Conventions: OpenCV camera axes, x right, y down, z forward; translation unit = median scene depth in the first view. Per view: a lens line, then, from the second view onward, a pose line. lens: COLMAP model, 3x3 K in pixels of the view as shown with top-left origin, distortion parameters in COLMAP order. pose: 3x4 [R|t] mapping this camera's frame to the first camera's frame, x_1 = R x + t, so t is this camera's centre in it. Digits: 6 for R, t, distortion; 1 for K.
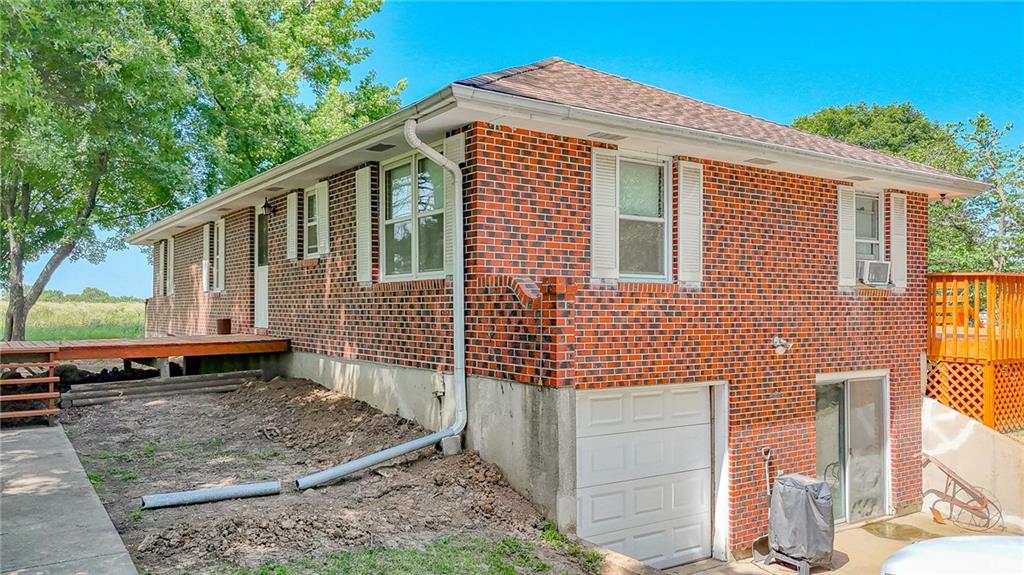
lens RADIAL K [[756.4, 0, 511.9], [0, 756.4, 283.8], [0, 0, 1]] dist [0.107501, -0.115921]
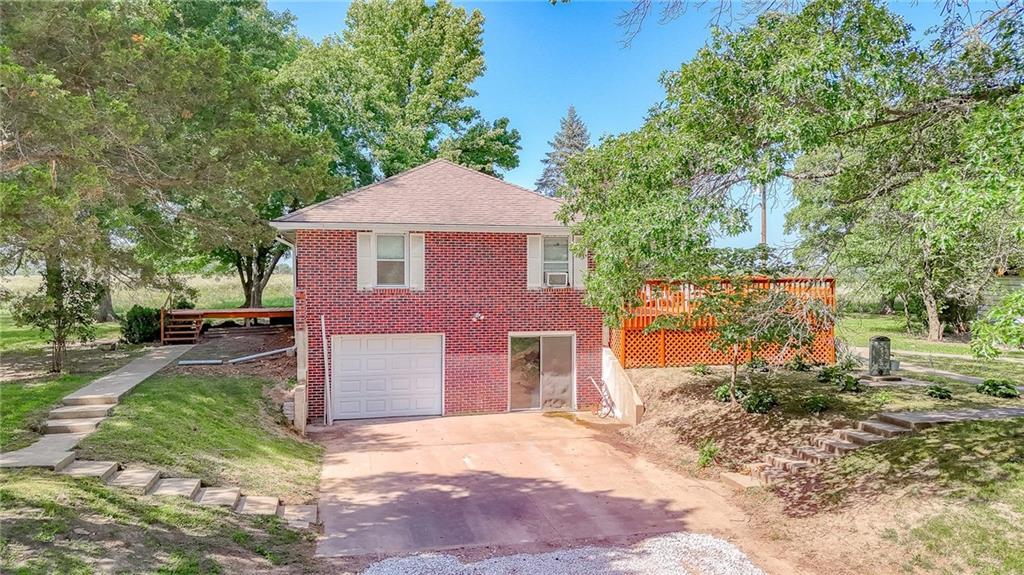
lens RADIAL K [[756.4, 0, 511.9], [0, 756.4, 283.8], [0, 0, 1]] dist [0.107501, -0.115921]
pose [[0.932428, 0.001340, -0.361353, 1.518186], [0.013880, 0.999122, 0.039523, -0.114652], [0.361089, -0.041868, 0.931591, -1.125361]]
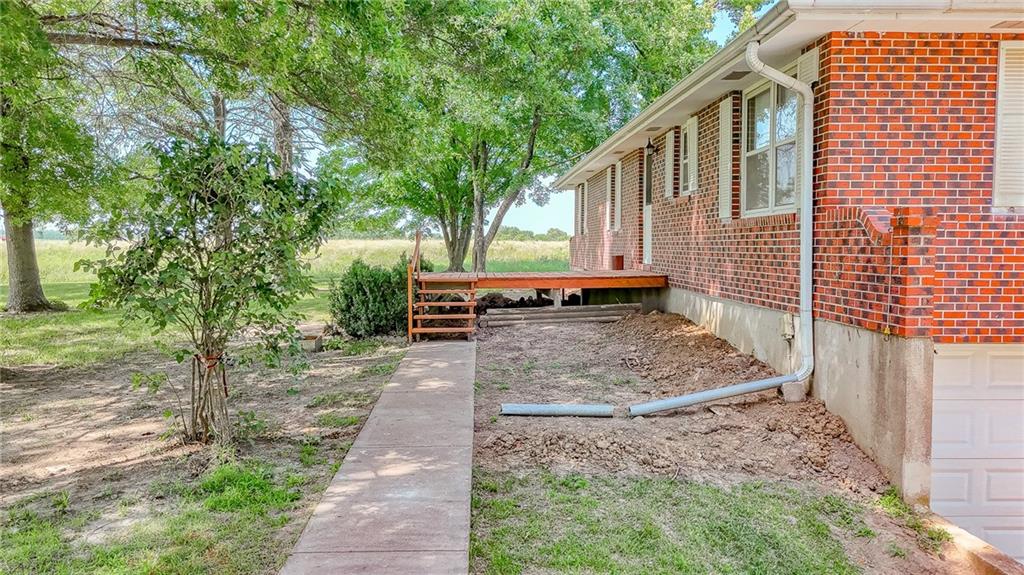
lens RADIAL K [[756.4, 0, 511.9], [0, 756.4, 283.8], [0, 0, 1]] dist [0.107501, -0.115921]
pose [[0.850384, 0.024316, -0.525601, 0.111602], [0.019480, 0.996792, 0.077632, 0.000303], [0.525802, -0.076256, 0.847182, 0.026330]]
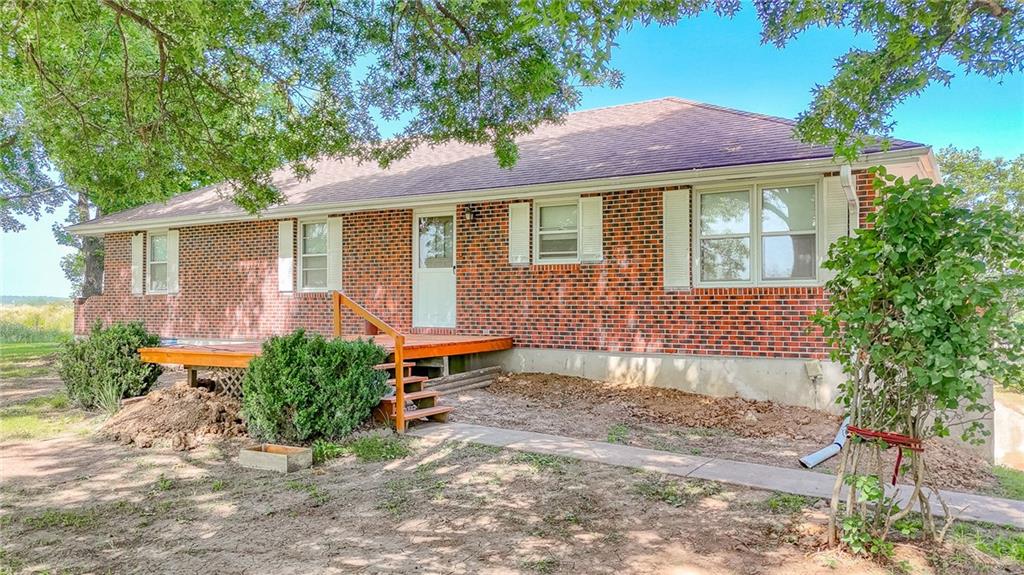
lens RADIAL K [[756.4, 0, 511.9], [0, 756.4, 283.8], [0, 0, 1]] dist [0.107501, -0.115921]
pose [[0.910501, 0.012882, 0.413307, -1.130526], [-0.013478, 0.999908, -0.001476, -0.002379], [-0.413288, -0.004227, 0.910590, 0.037924]]
